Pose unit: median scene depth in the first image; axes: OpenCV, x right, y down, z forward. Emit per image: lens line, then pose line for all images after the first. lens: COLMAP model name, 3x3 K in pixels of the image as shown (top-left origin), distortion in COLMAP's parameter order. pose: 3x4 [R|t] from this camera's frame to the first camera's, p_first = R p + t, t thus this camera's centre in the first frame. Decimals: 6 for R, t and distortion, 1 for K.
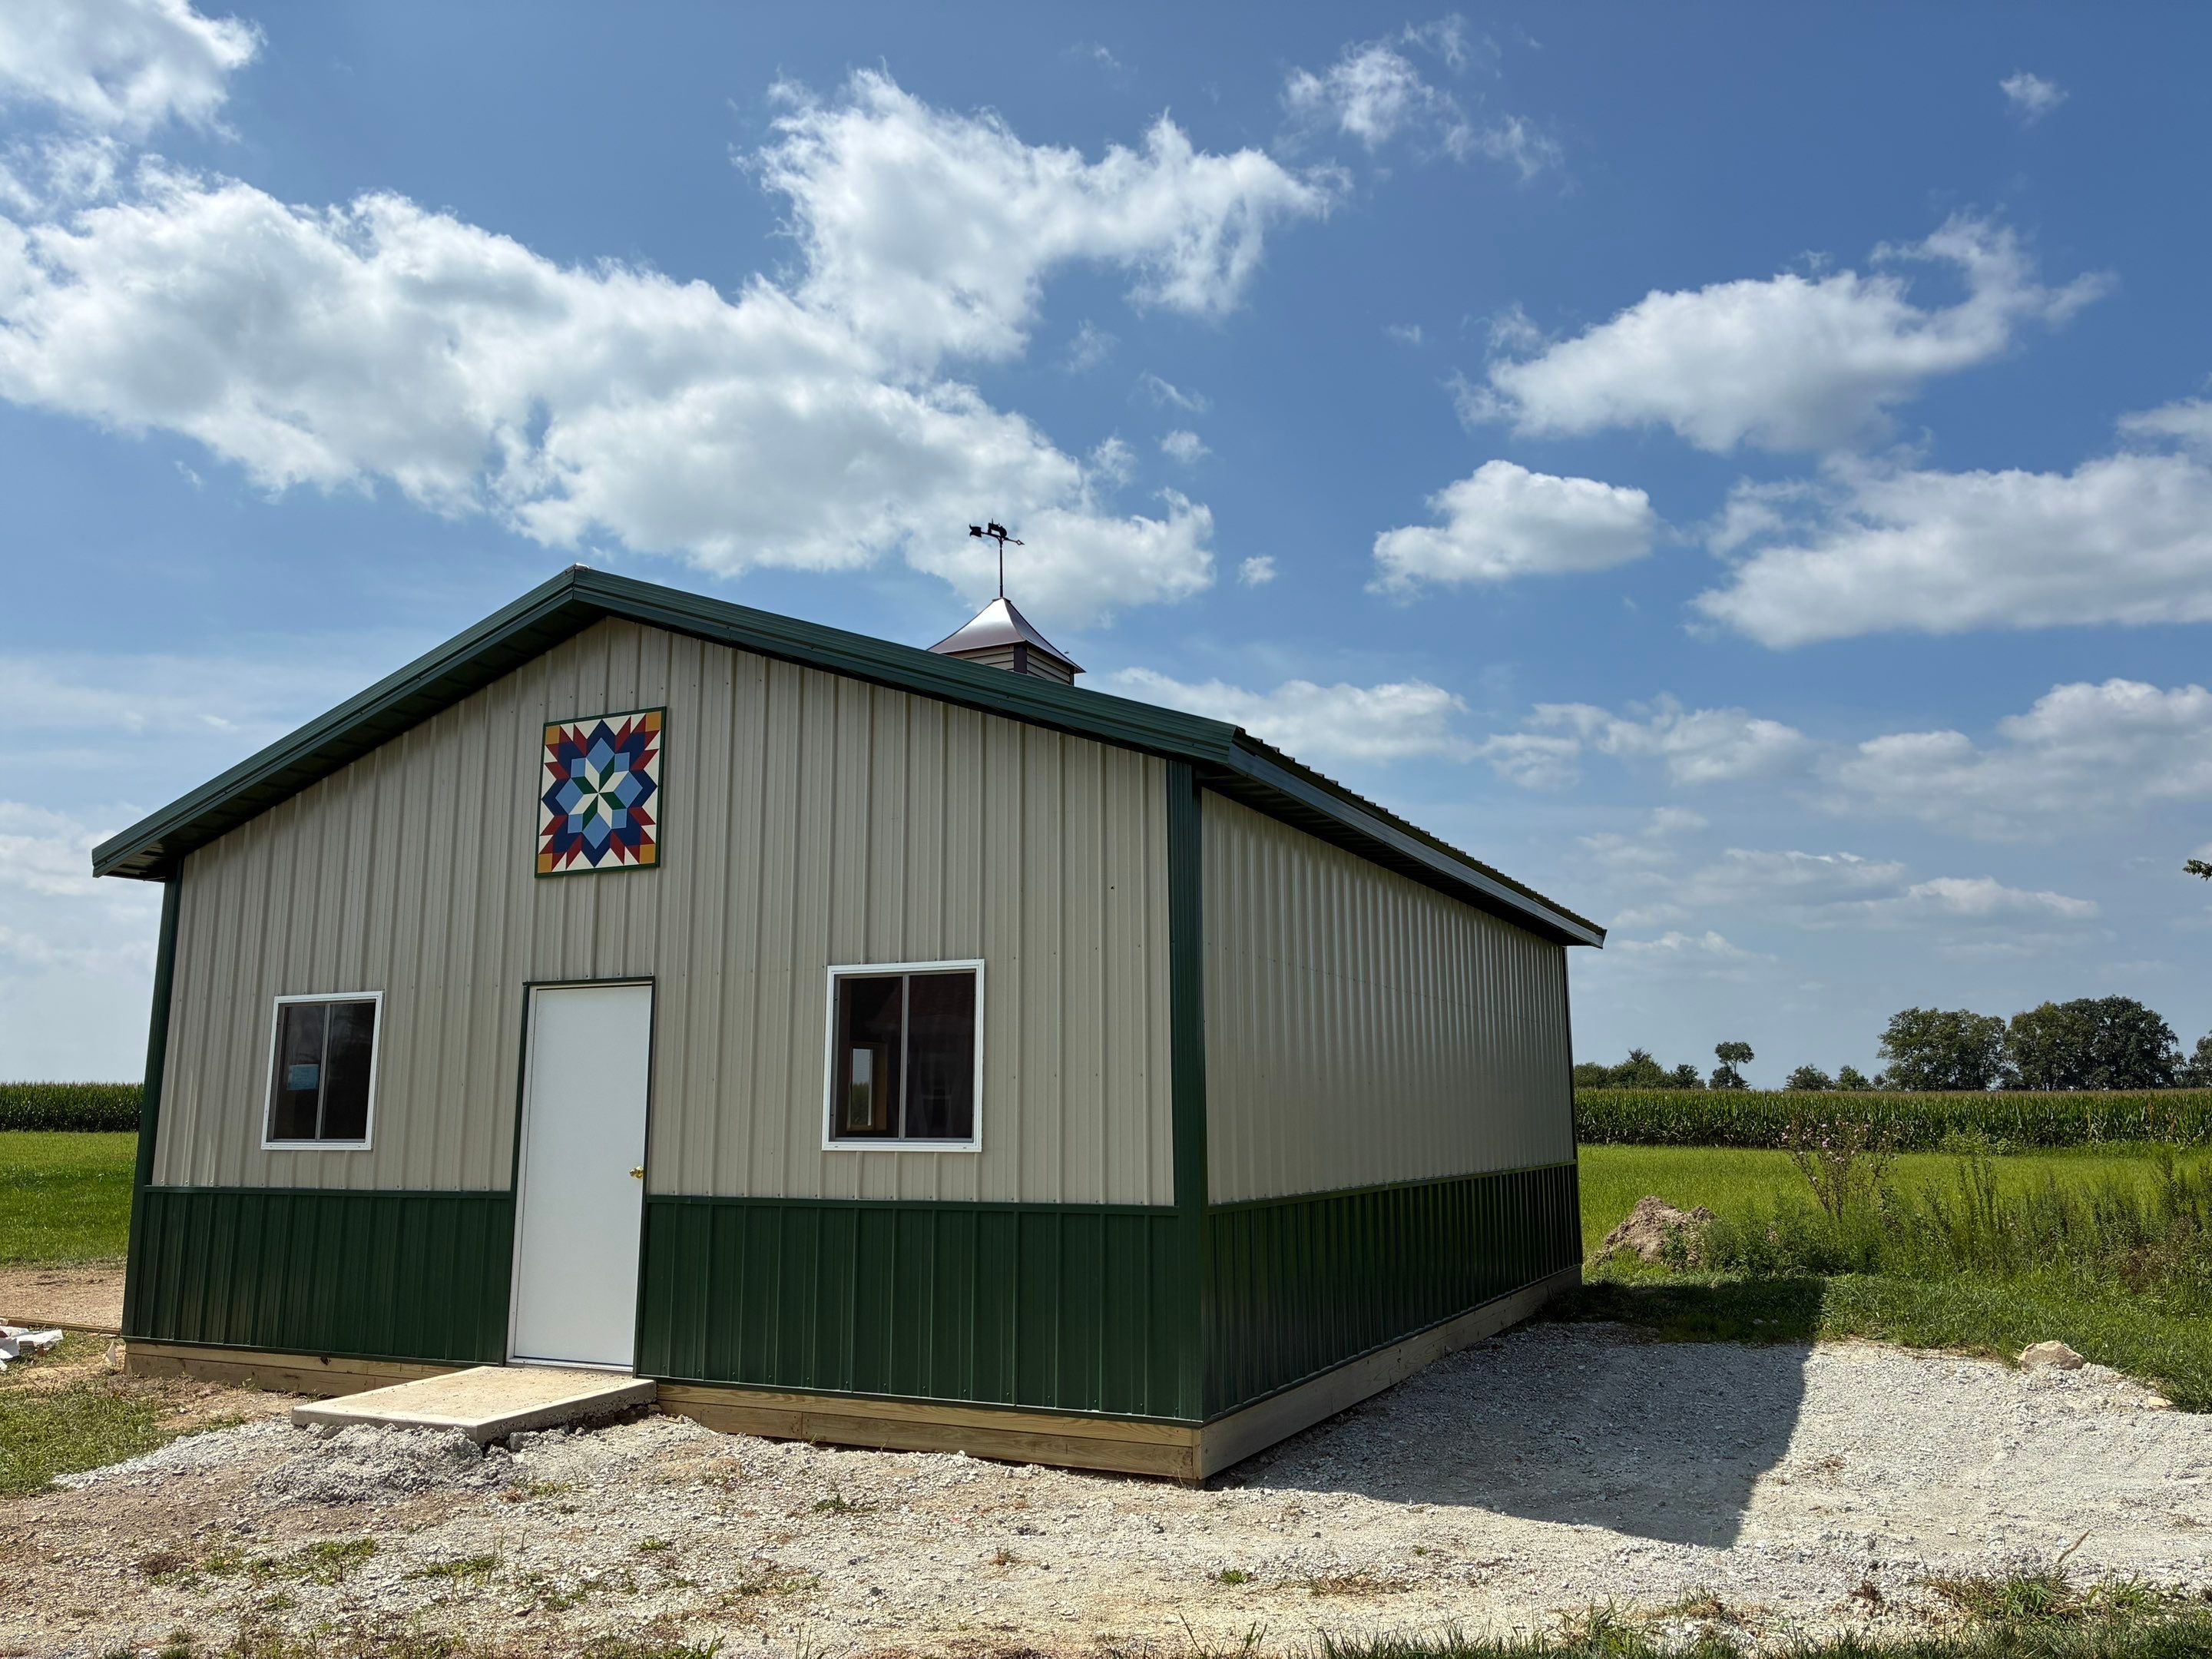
lens RADIAL K [[1657.6, 0, 1108.8], [0, 1657.6, 849.6], [0, 0, 1]] dist [0.049460, 0.001739]
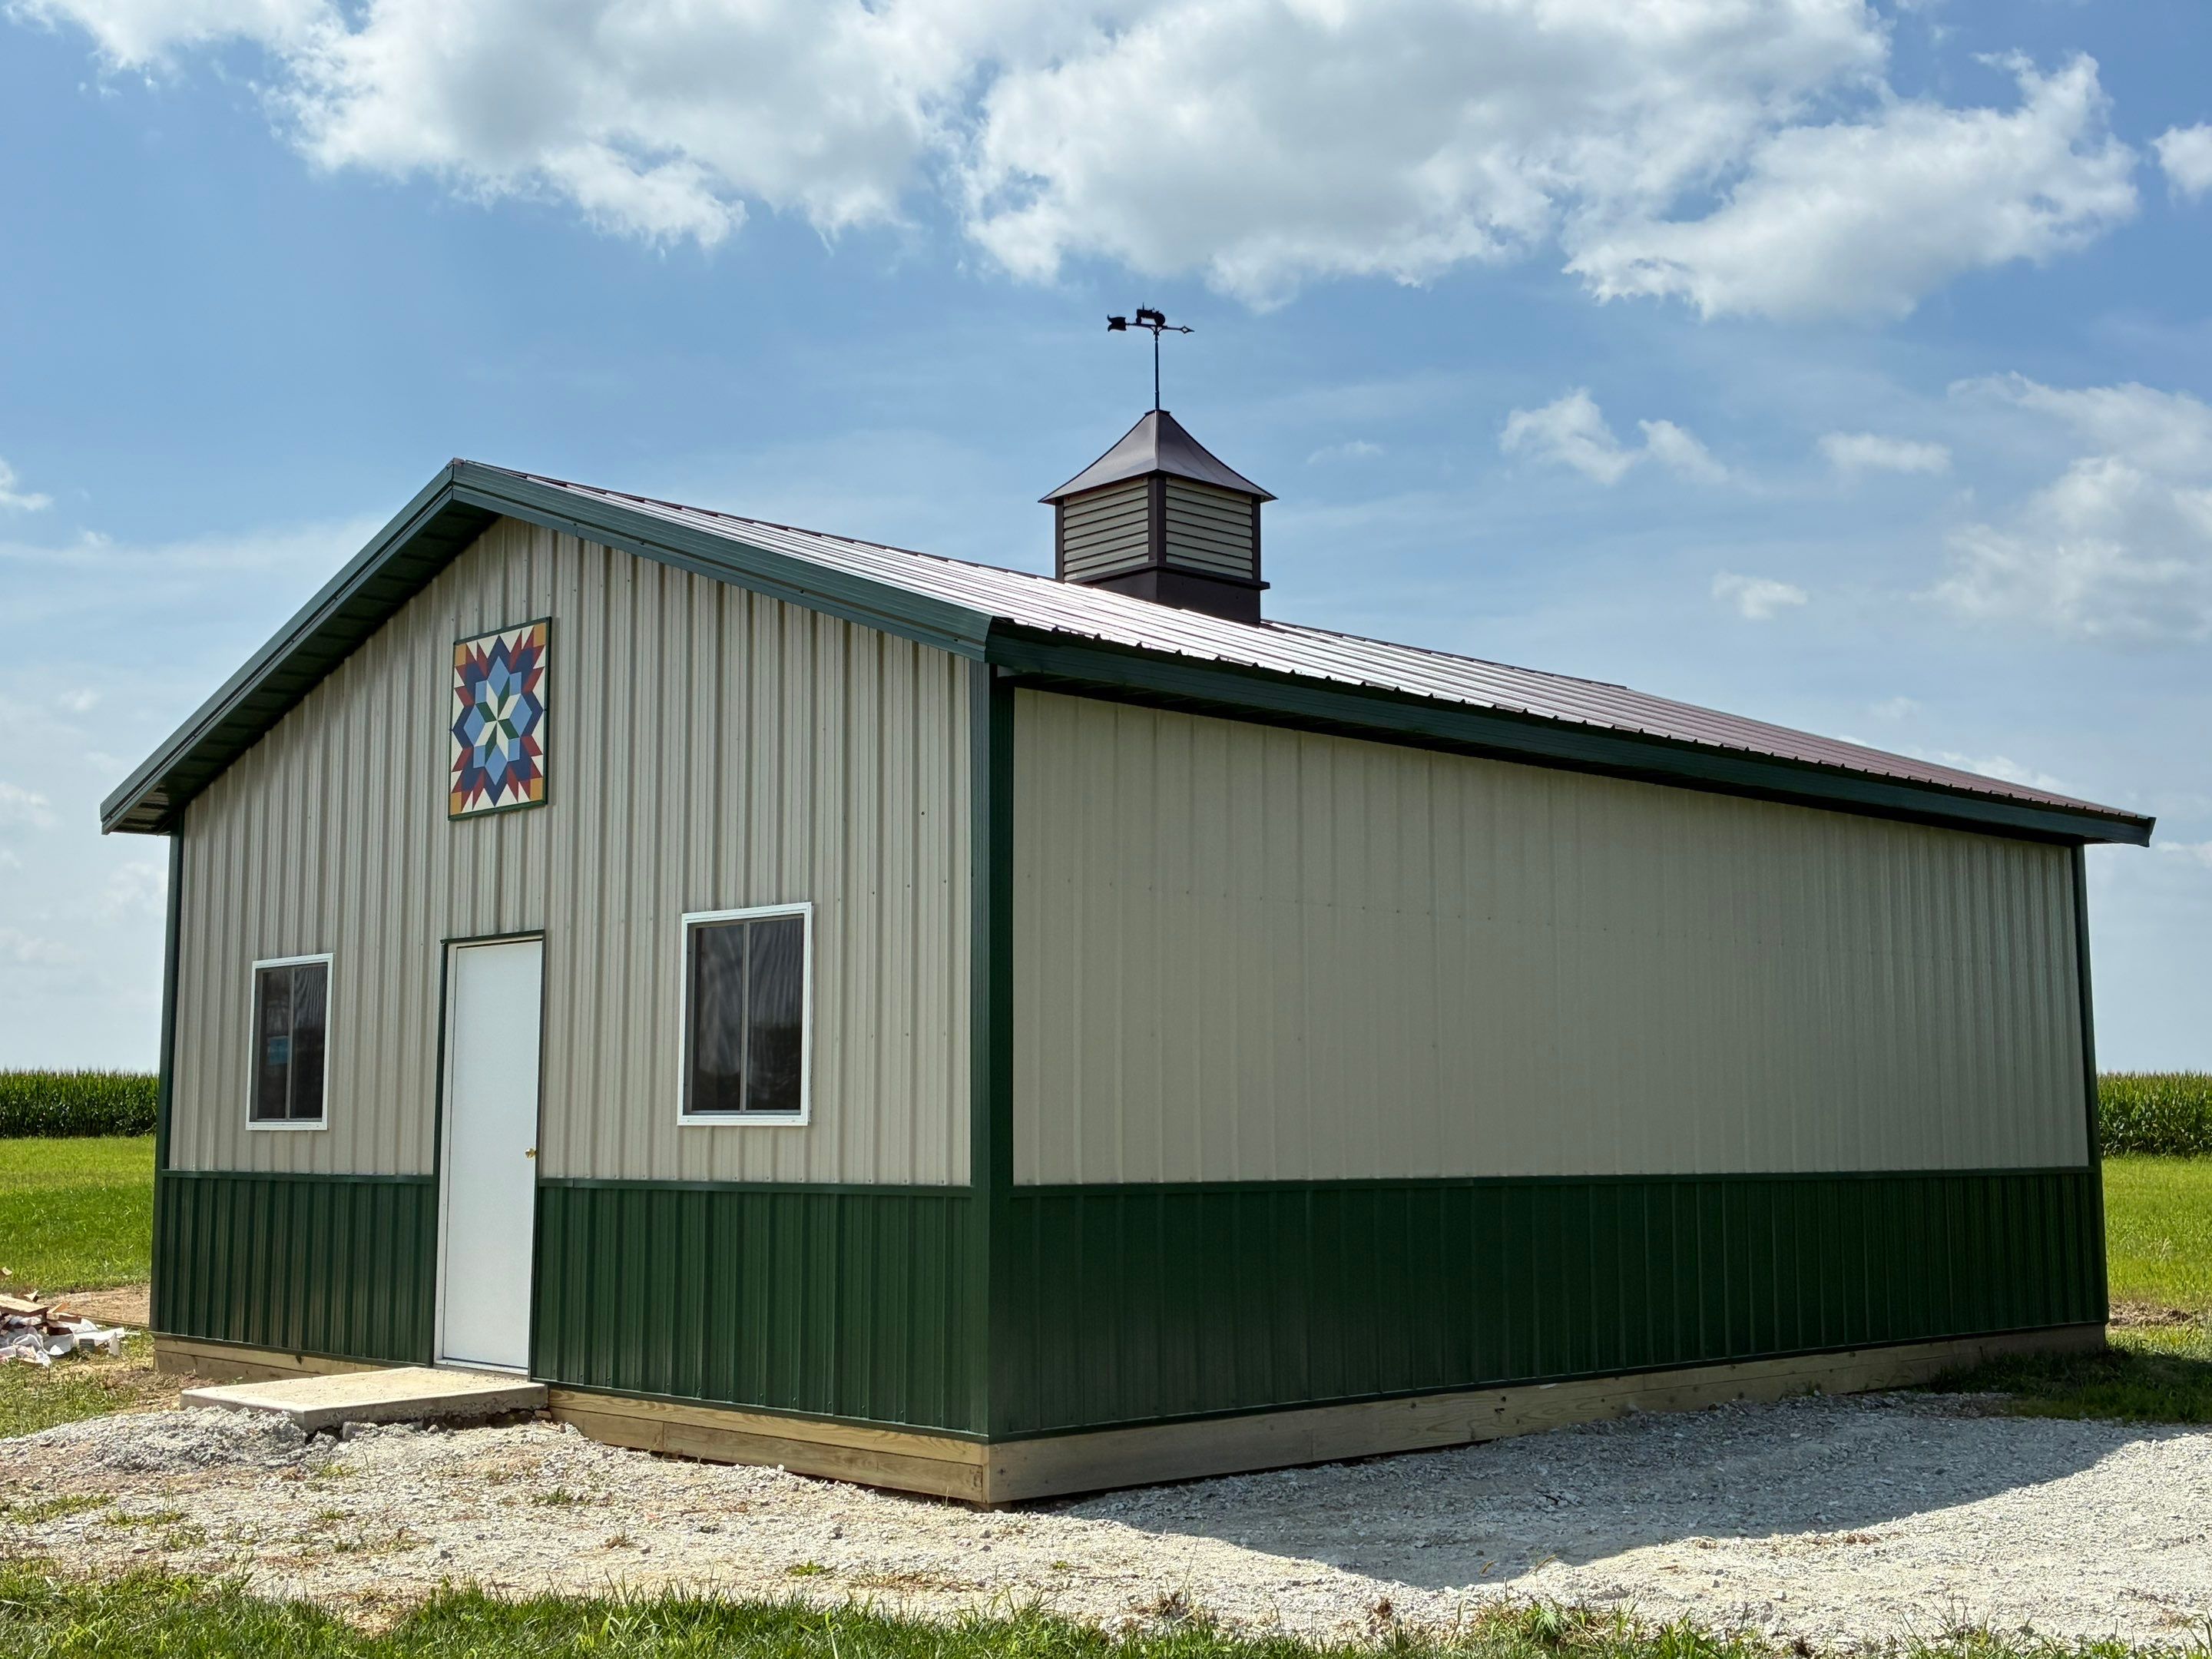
lens RADIAL K [[2619.0, 0, 1102.8], [0, 2619.0, 831.5], [0, 0, 1]] dist [0.079981, -0.050550]
pose [[0.936526, -0.037220, -0.348616, 0.464613], [0.052801, 0.997981, 0.035297, -0.008006], [0.346599, -0.051464, 0.936601, -0.176380]]
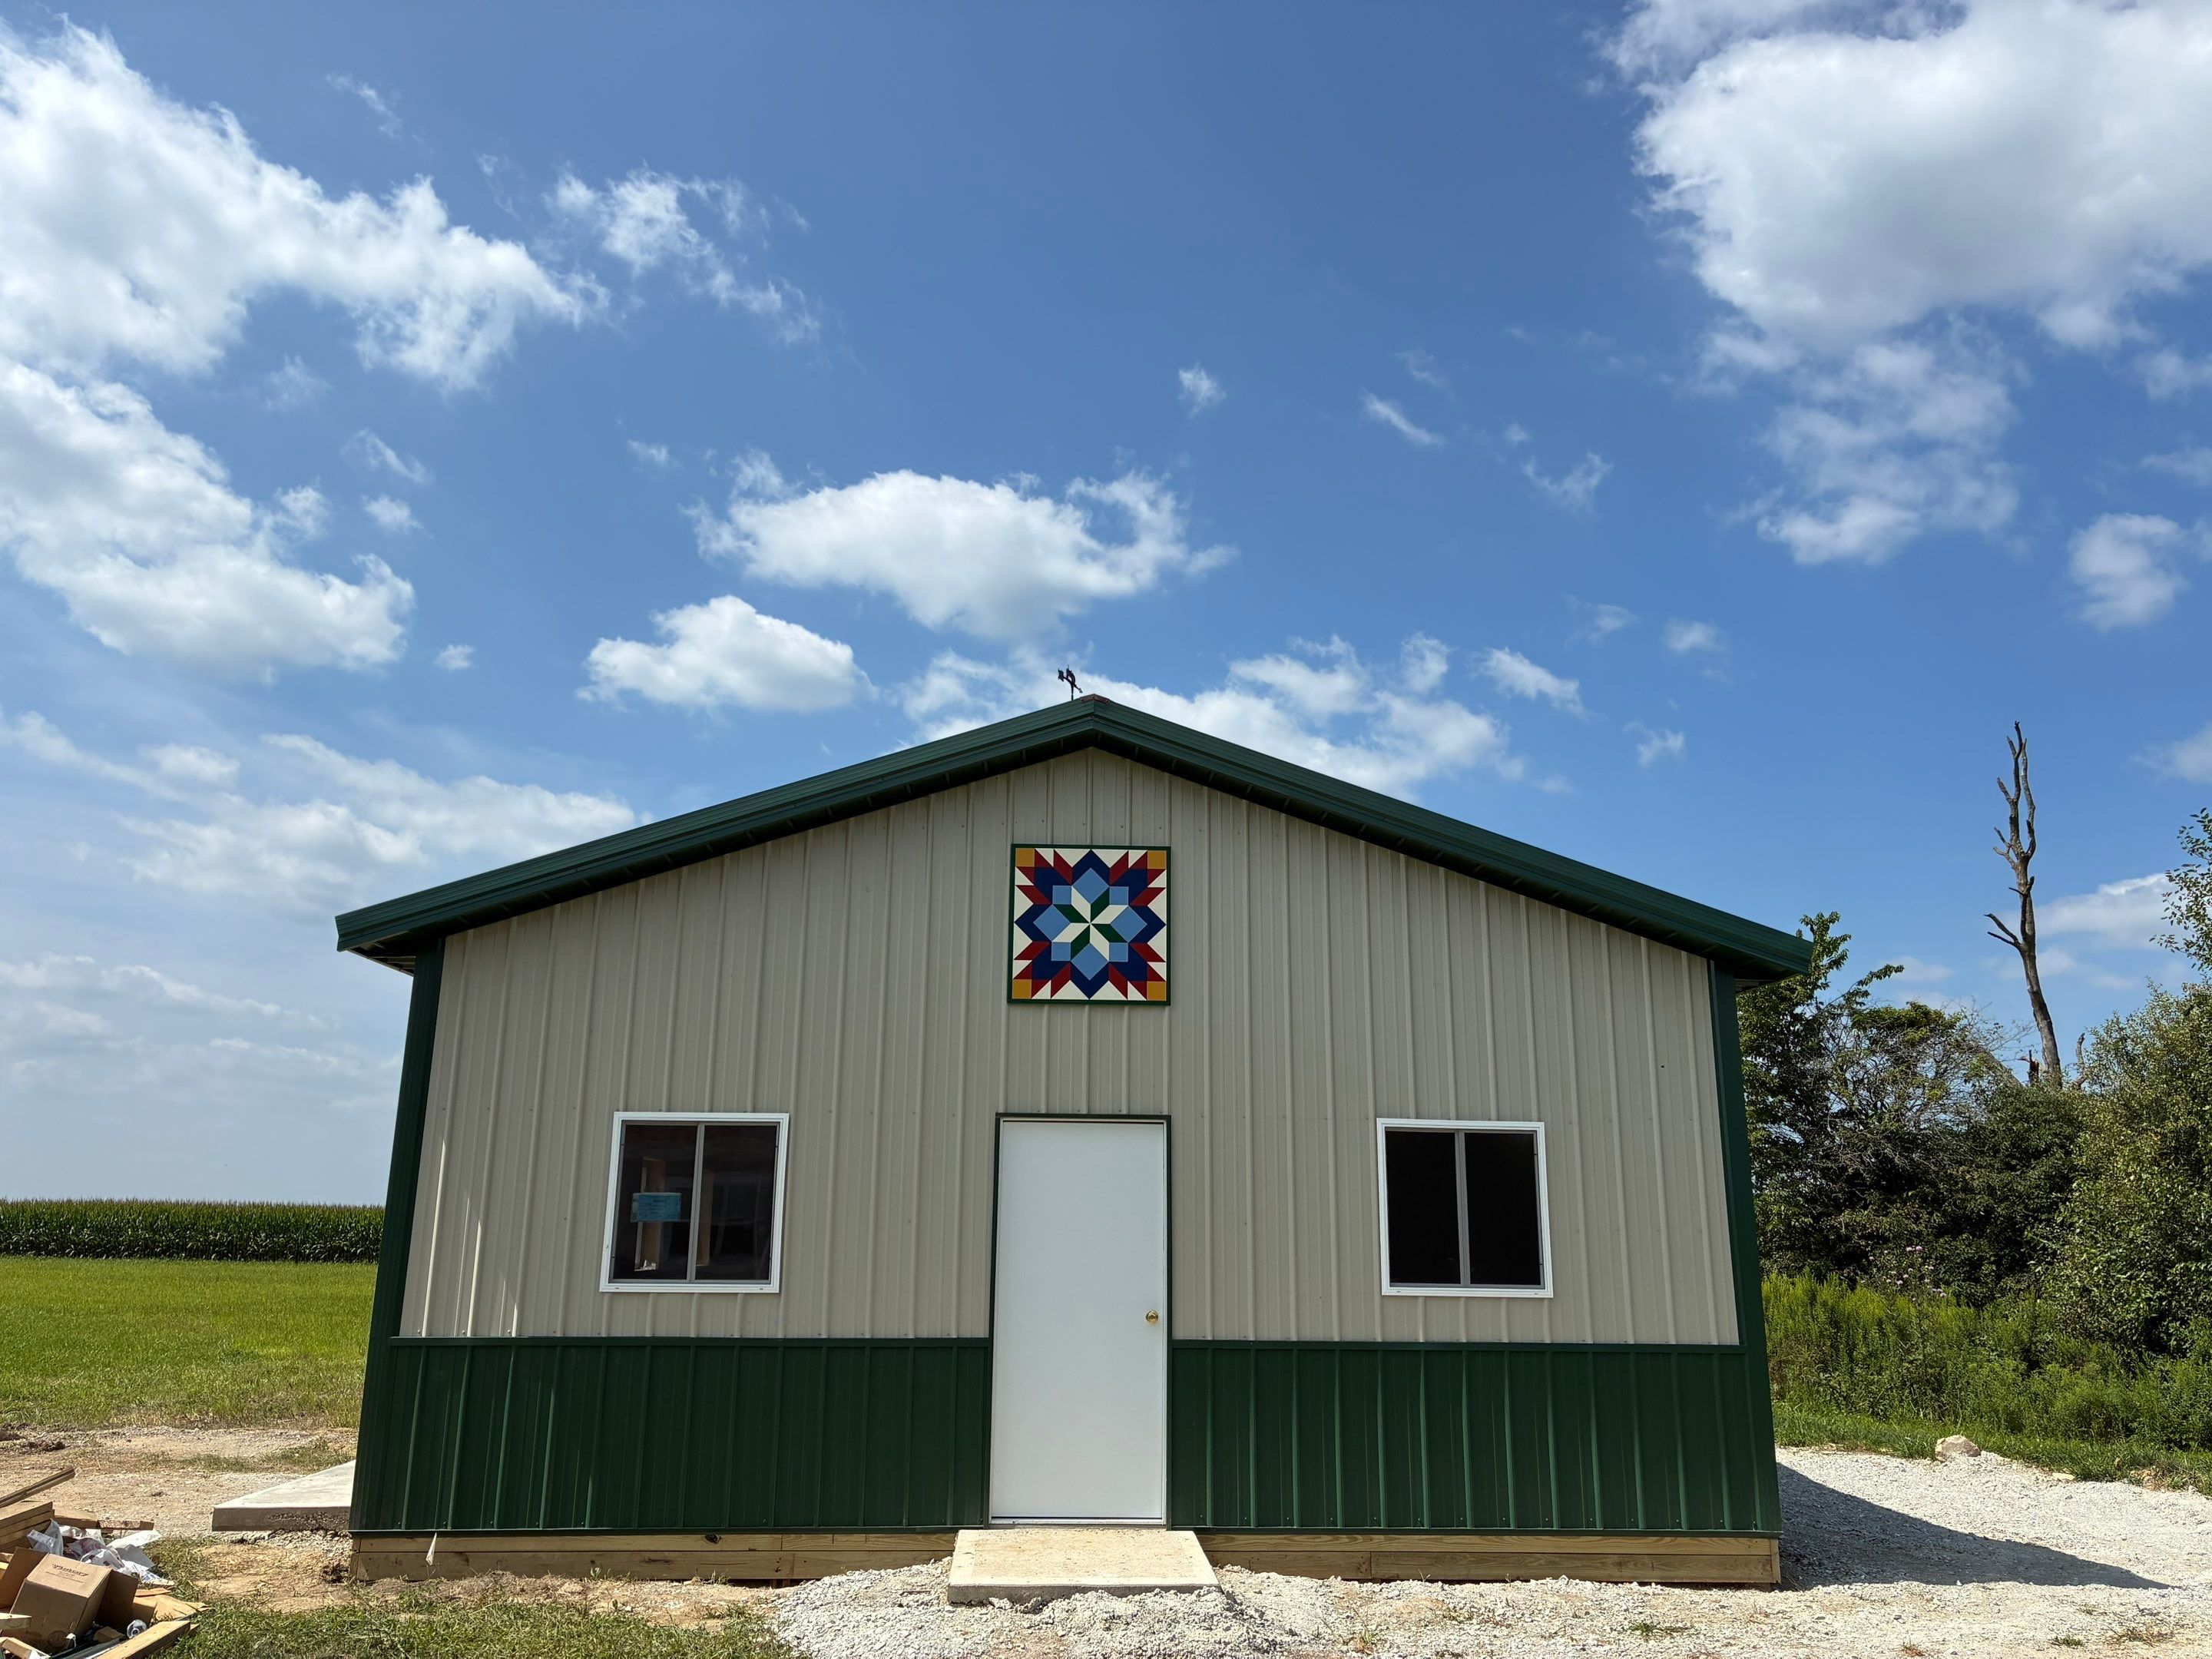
lens RADIAL K [[1627.3, 0, 1109.6], [0, 1627.3, 837.8], [0, 0, 1]] dist [0.040980, -0.045900]
pose [[0.876506, 0.123867, 0.465183, -0.753126], [-0.086042, 0.991079, -0.101780, 0.013003], [-0.473640, 0.049185, 0.879344, 0.142158]]
